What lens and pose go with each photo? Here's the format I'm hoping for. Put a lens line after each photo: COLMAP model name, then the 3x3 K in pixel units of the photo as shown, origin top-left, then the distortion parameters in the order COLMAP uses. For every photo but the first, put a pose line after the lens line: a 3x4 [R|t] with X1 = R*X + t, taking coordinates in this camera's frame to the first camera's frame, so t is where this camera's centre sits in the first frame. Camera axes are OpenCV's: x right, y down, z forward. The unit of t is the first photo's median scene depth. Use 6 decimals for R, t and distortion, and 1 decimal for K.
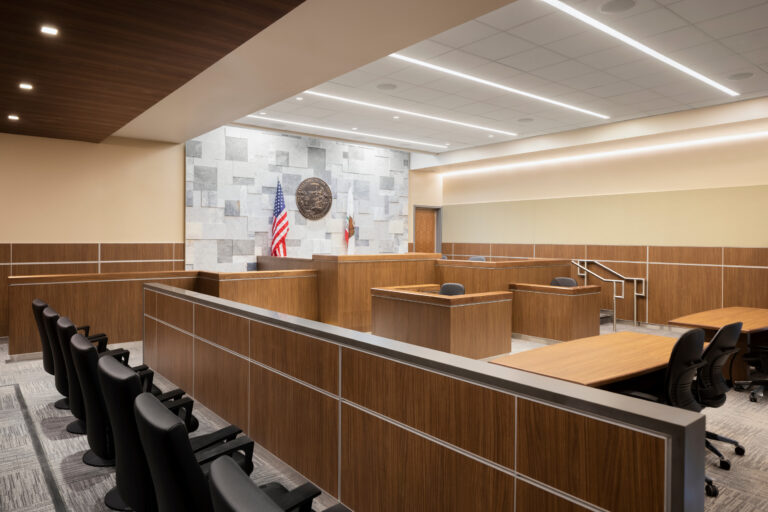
lens RADIAL K [[524.3, 0, 384.0], [0, 524.3, 256.0], [0, 0, 1]] dist [-0.001659, -0.000135]
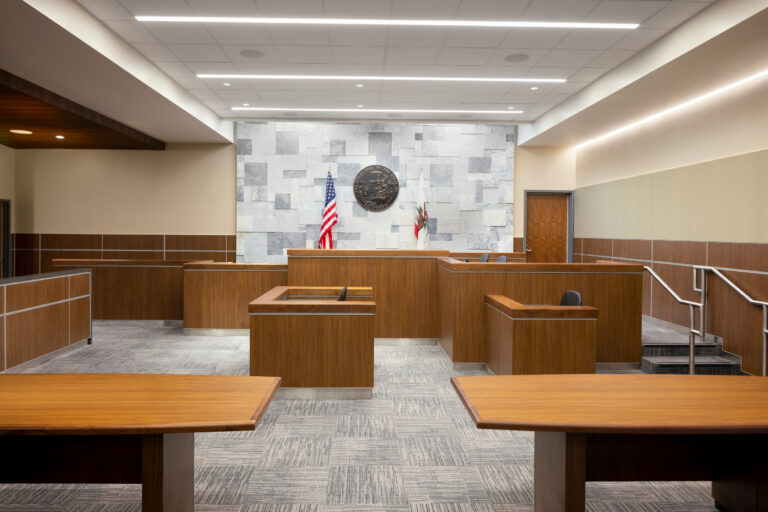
lens RADIAL K [[524.3, 0, 384.0], [0, 524.3, 256.0], [0, 0, 1]] dist [-0.001659, -0.000135]
pose [[0.794284, 0.028703, -0.606868, 0.453761], [-0.023303, 0.999588, 0.016778, -0.006210], [0.607099, 0.000816, 0.794626, 0.286289]]
